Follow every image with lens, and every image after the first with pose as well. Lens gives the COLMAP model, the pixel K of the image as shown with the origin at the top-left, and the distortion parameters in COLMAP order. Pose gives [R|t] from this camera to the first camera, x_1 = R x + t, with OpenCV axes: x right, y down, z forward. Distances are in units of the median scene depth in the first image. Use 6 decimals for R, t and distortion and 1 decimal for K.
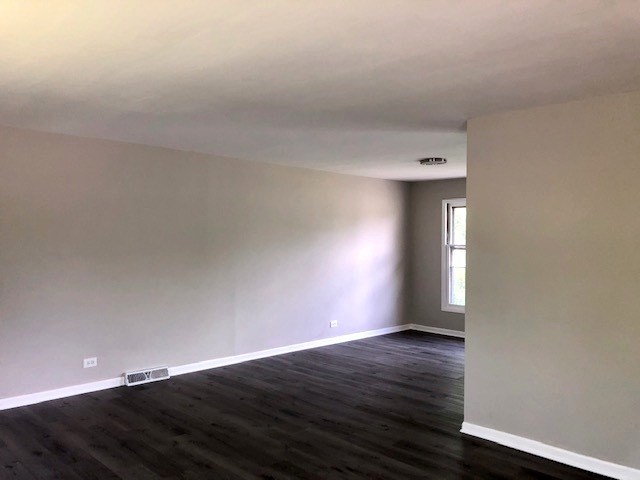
lens RADIAL K [[527.7, 0, 319.0], [0, 527.7, 234.4], [0, 0, 1]] dist [0.018191, -0.007599]
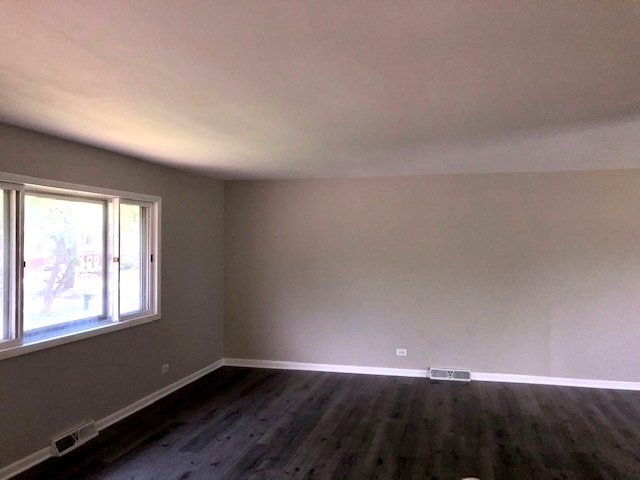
lens RADIAL K [[551.3, 0, 331.5], [0, 551.3, 238.7], [0, 0, 1]] dist [0.016726, 0.011050]
pose [[0.537309, -0.006588, -0.843360, 0.747414], [0.005205, 0.999976, -0.004495, -0.027635], [0.843369, -0.001975, 0.537331, 0.205436]]
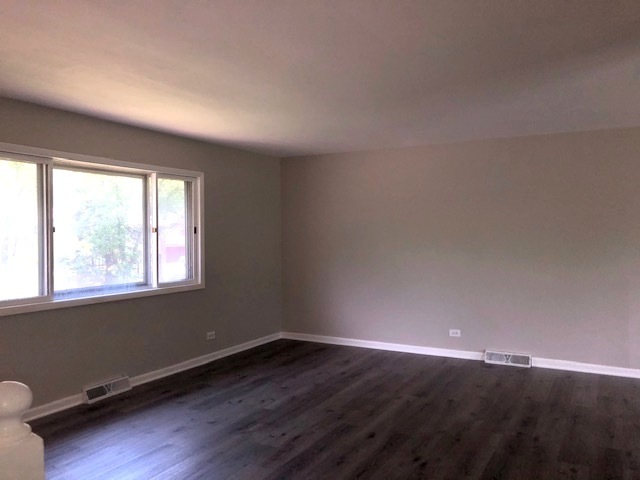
lens RADIAL K [[548.8, 0, 320.0], [0, 548.8, 240.0], [0, 0, 1]] dist [0.018388, -0.007154]
pose [[0.286649, 0.010032, -0.957983, 0.828444], [0.011025, 0.999844, 0.013769, 0.022566], [0.957972, -0.014508, 0.286494, 0.474883]]
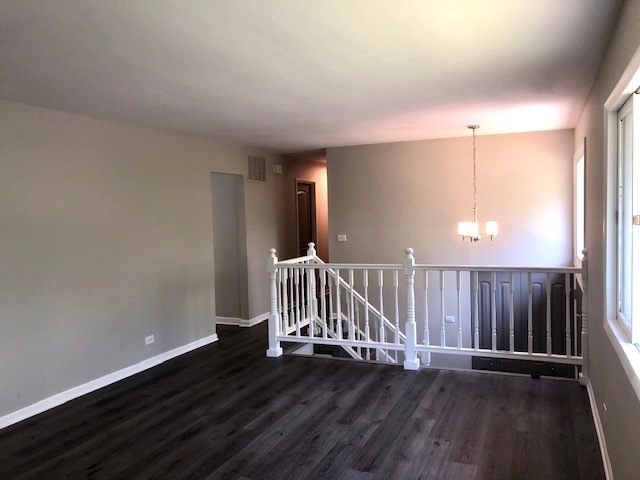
lens RADIAL K [[527.7, 0, 319.0], [0, 527.7, 234.4], [0, 0, 1]] dist [0.018191, -0.007599]
pose [[-0.376905, -0.039191, 0.925423, -0.844431], [0.019757, 0.998537, 0.050334, -0.014011], [-0.926041, 0.037255, -0.375579, 0.842508]]
